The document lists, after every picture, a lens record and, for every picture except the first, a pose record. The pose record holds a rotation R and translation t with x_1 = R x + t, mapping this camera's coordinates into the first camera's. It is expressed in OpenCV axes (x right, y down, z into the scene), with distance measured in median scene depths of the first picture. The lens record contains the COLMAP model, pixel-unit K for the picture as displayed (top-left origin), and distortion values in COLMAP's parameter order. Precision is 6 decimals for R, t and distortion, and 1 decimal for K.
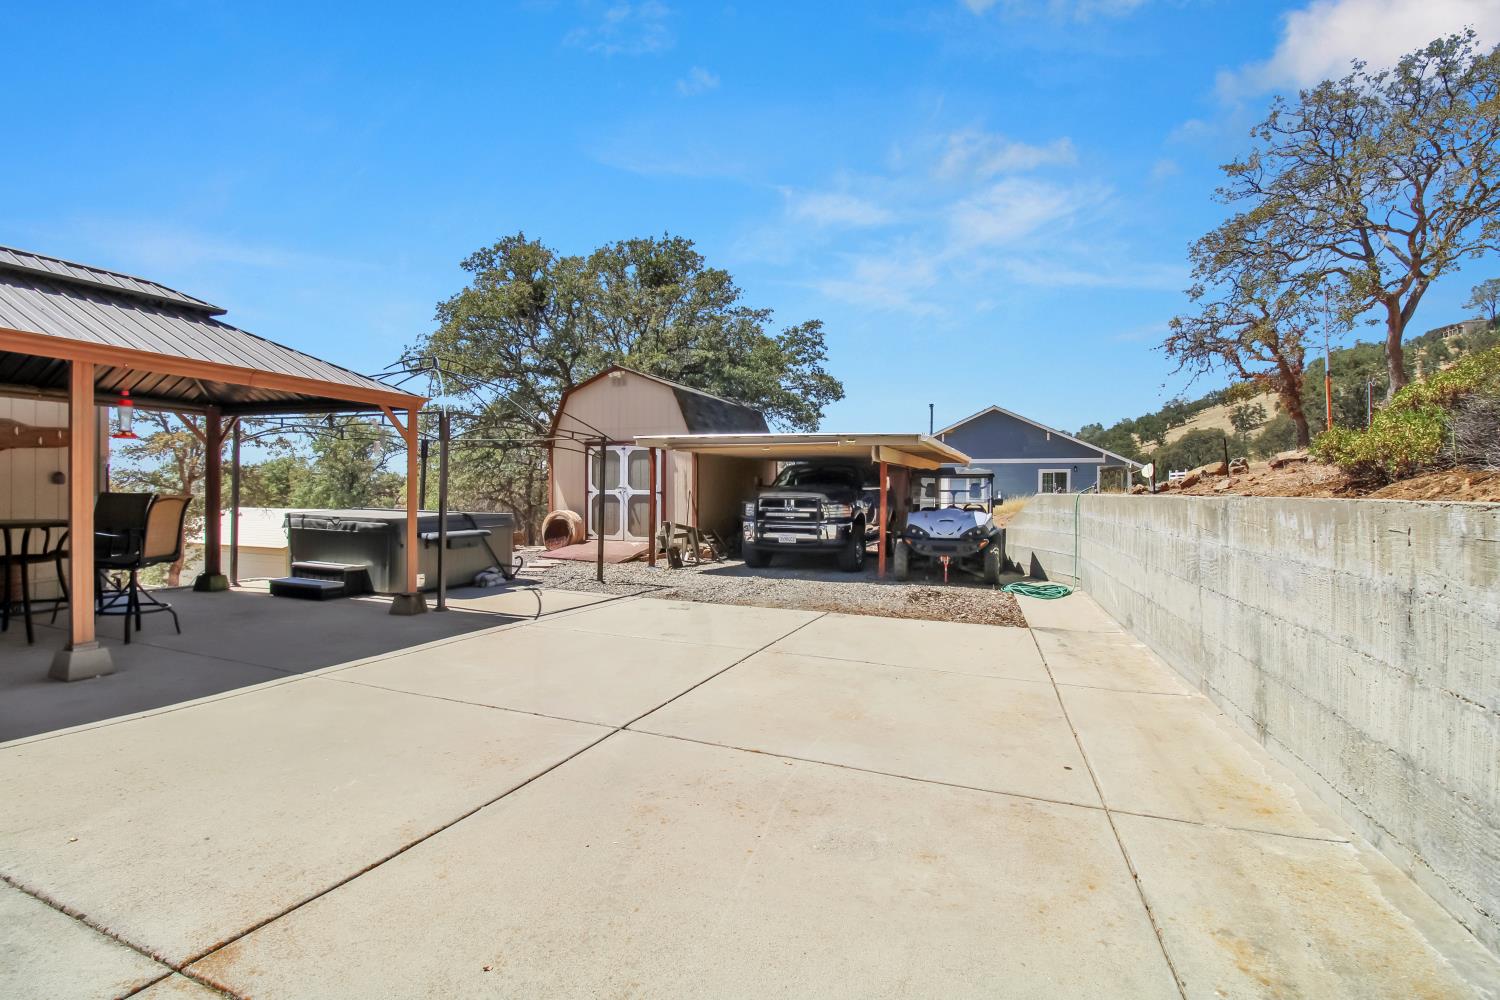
lens RADIAL K [[698.0, 0, 751.4], [0, 698.0, 491.4], [0, 0, 1]] dist [0.001981, -0.013472]
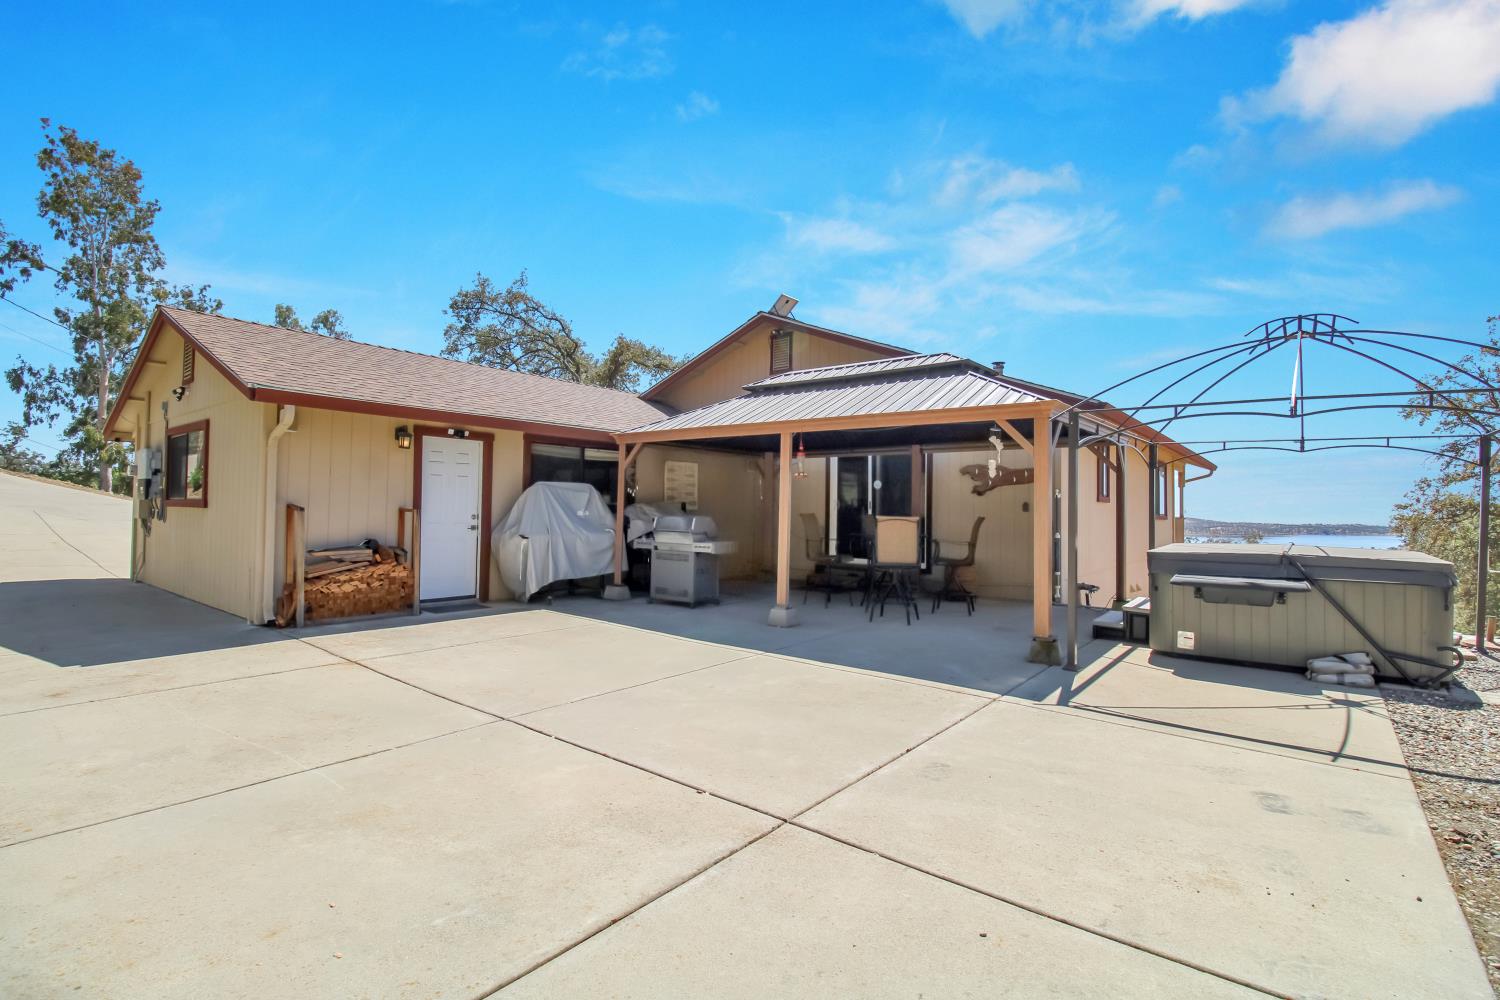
lens RADIAL K [[698.0, 0, 751.4], [0, 698.0, 491.4], [0, 0, 1]] dist [0.001981, -0.013472]
pose [[-0.287335, -0.041118, -0.956947, 0.643596], [-0.018563, 0.999130, -0.037356, 0.015062], [0.957650, 0.007030, -0.287848, 1.423980]]
